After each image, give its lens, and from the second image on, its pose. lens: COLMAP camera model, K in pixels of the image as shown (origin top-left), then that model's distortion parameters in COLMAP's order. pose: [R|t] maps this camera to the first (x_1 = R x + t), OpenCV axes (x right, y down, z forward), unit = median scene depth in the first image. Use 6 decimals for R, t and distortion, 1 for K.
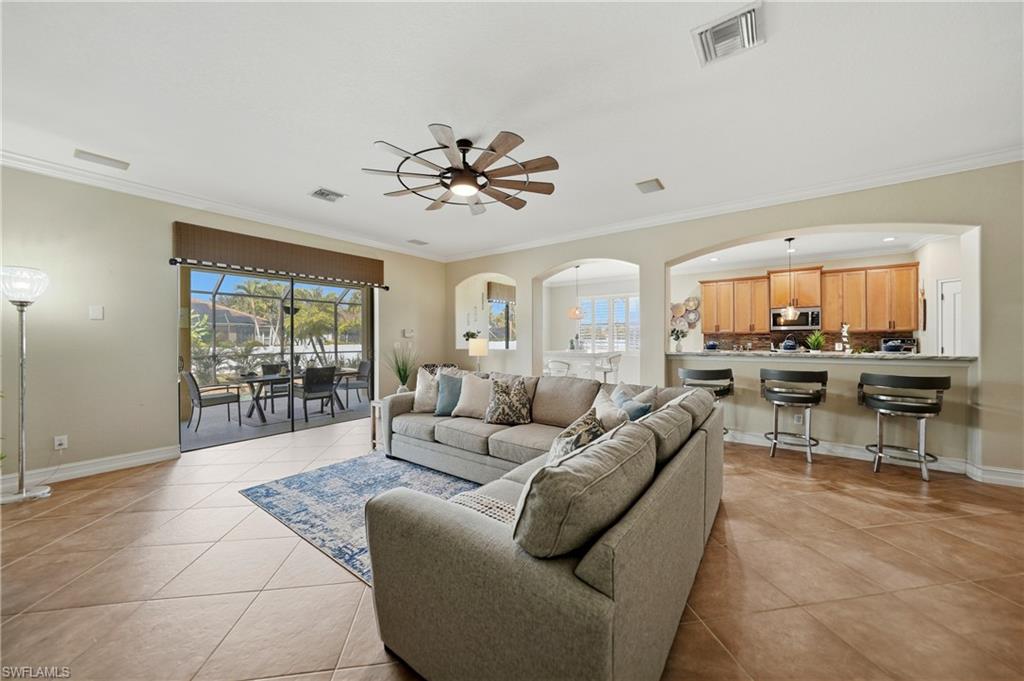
lens RADIAL K [[357.6, 0, 509.3], [0, 357.6, 339.6], [0, 0, 1]] dist [-0.011022, 0.000577]
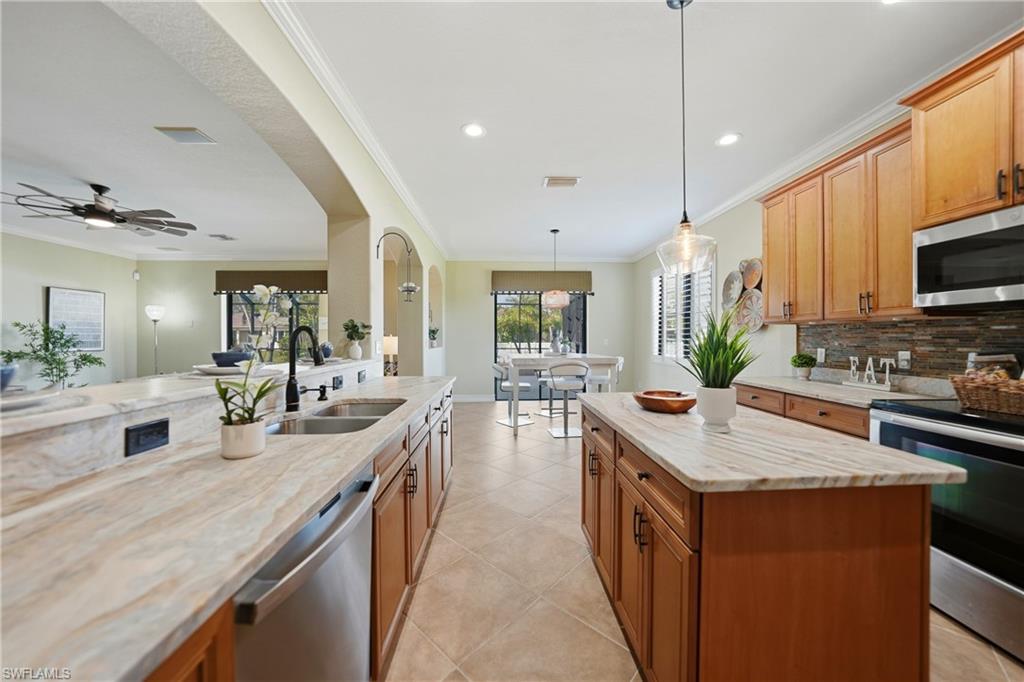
lens RADIAL K [[357.6, 0, 515.7], [0, 357.6, 338.6], [0, 0, 1]] dist [-0.011022, 0.000577]
pose [[0.624446, 0.005828, -0.781046, 0.731654], [-0.001494, 0.999979, 0.006268, -0.003377], [0.781066, -0.002747, 0.624442, 0.559027]]
